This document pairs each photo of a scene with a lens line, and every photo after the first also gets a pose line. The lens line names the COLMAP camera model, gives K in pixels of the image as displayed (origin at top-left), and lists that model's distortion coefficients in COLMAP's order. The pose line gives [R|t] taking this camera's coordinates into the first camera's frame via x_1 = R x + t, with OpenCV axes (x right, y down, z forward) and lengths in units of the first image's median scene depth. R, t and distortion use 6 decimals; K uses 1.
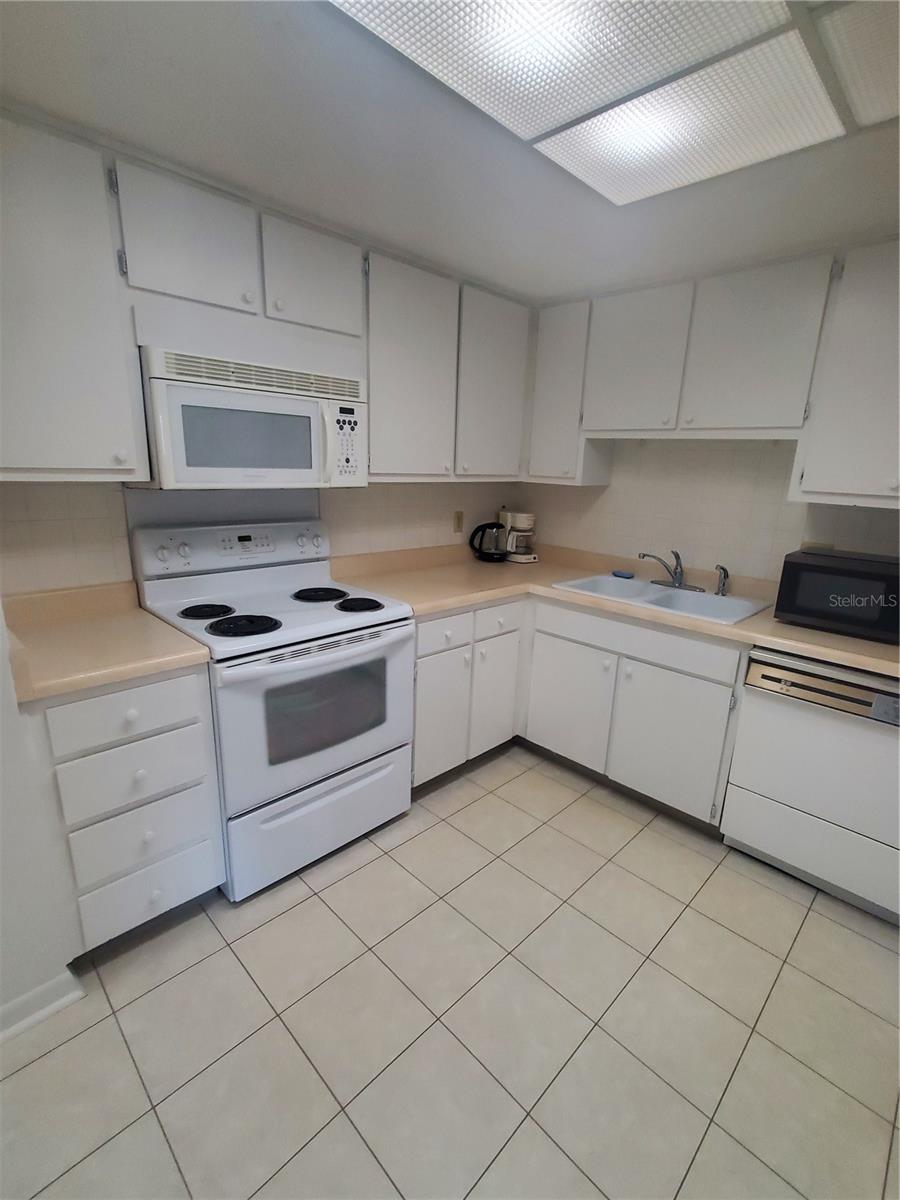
lens RADIAL K [[550.6, 0, 464.3], [0, 550.6, 609.5], [0, 0, 1]] dist [0.012570, -0.001997]
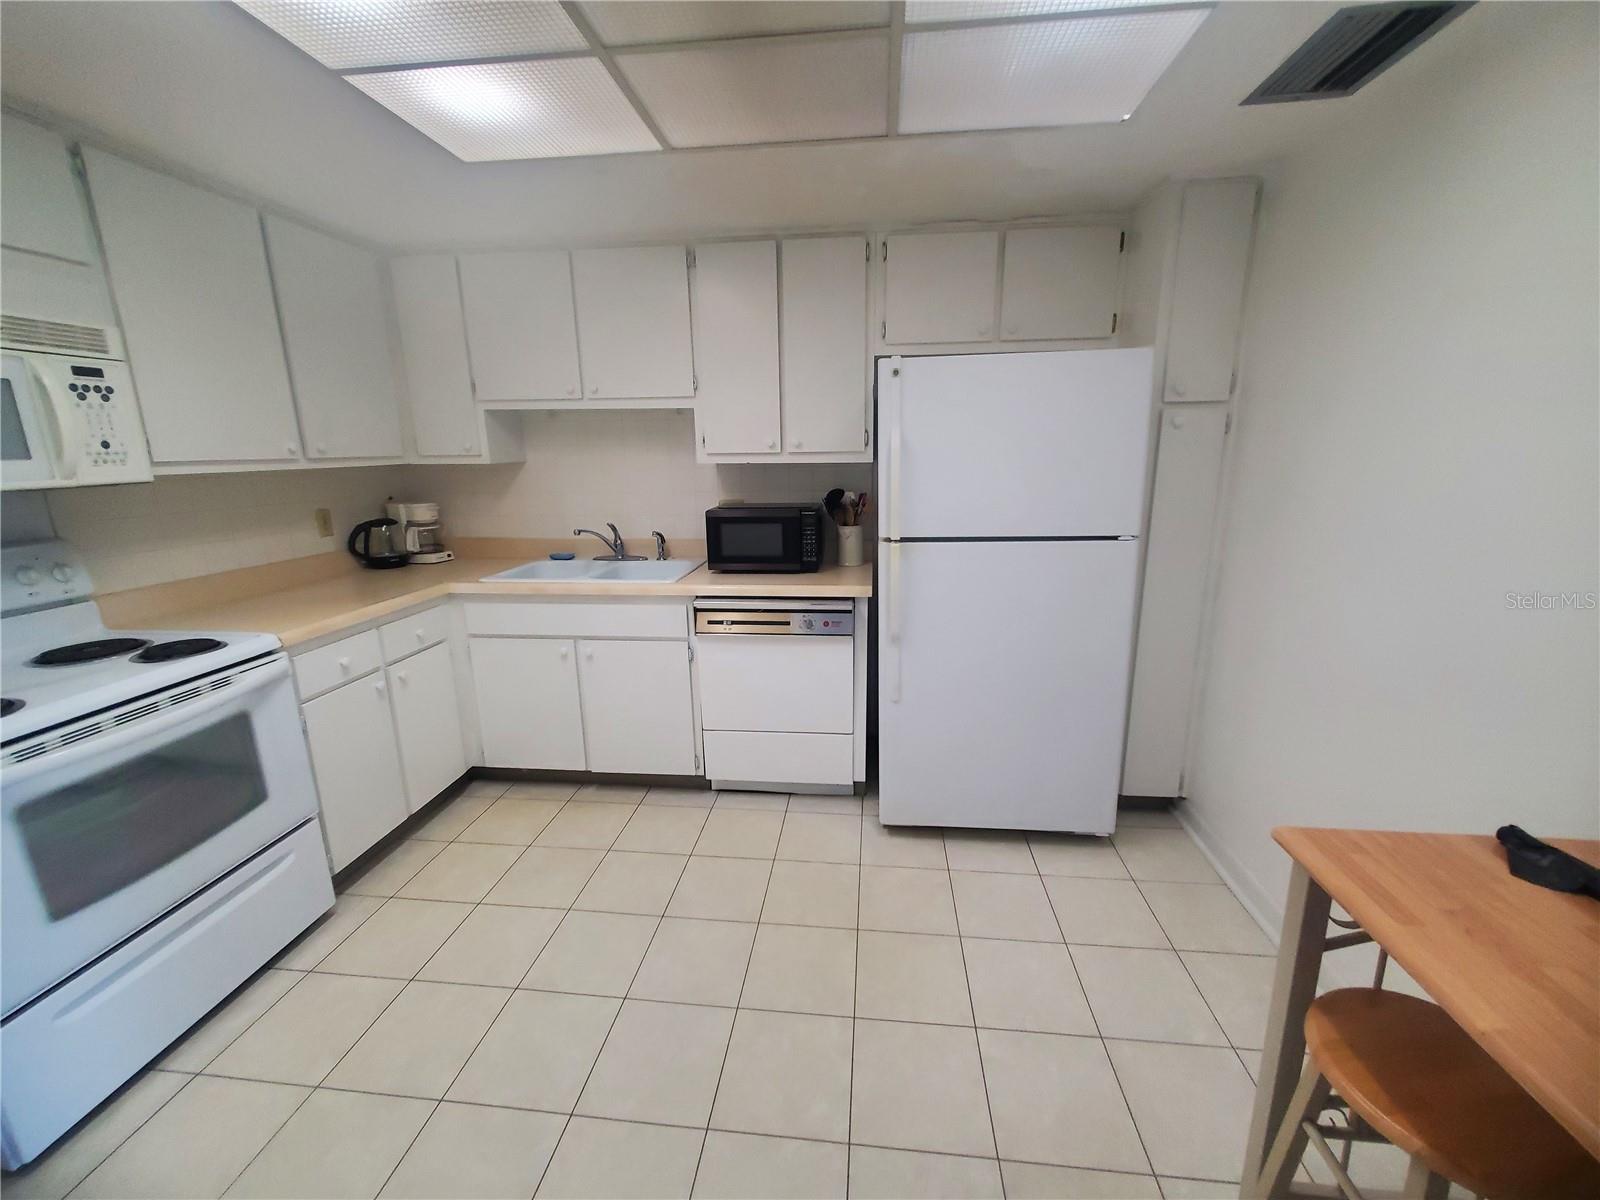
lens RADIAL K [[627.4, 0, 810.5], [0, 627.4, 590.5], [0, 0, 1]] dist [0.003071, -0.001748]
pose [[0.785001, -0.183624, 0.591656, -0.020758], [0.201382, 0.978829, 0.036595, 0.048764], [-0.585849, 0.090422, 0.805360, -0.105540]]
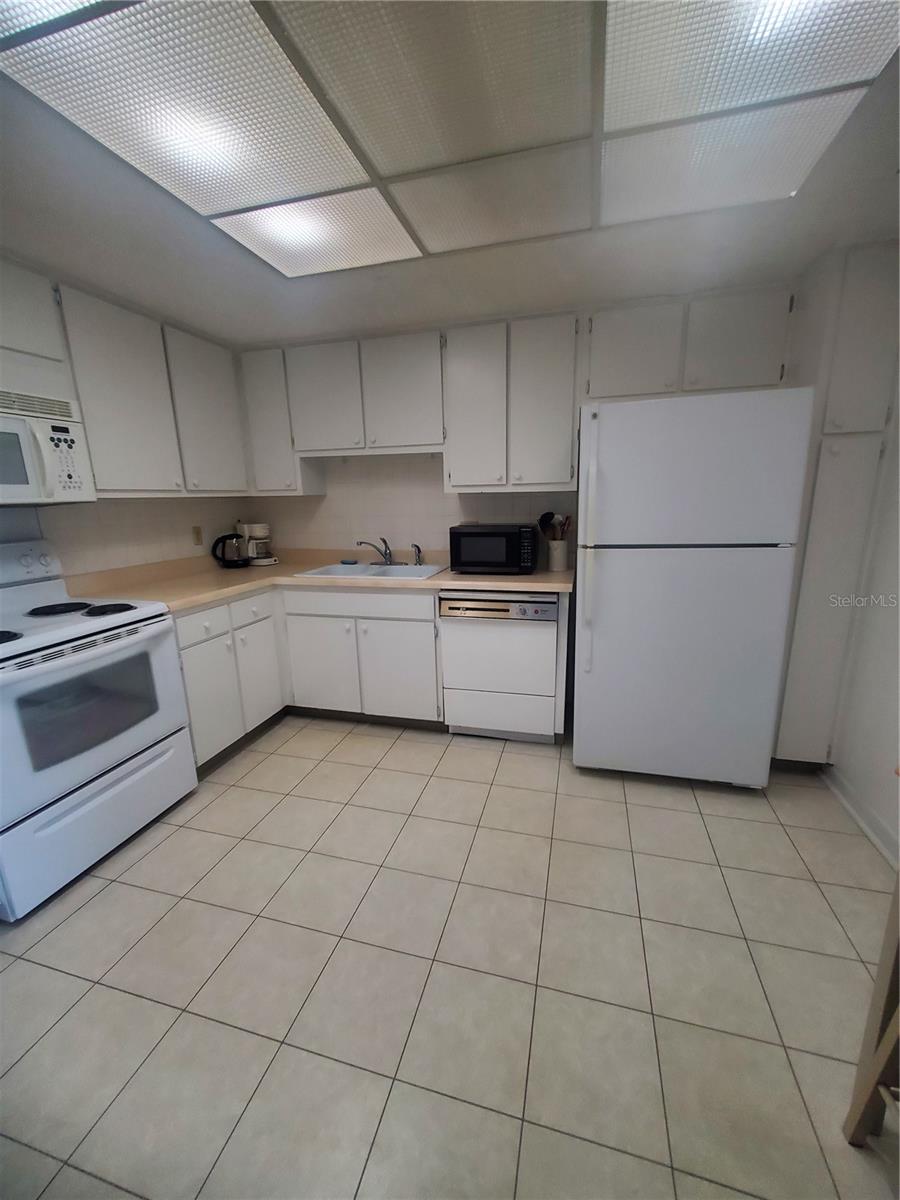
lens RADIAL K [[470.5, 0, 458.6], [0, 470.5, 608.7], [0, 0, 1]] dist [0.003071, -0.001748]
pose [[0.872354, -0.166682, 0.459581, -0.018041], [0.178488, 0.983777, 0.018003, 0.092548], [-0.455126, 0.066324, 0.887953, -0.120085]]
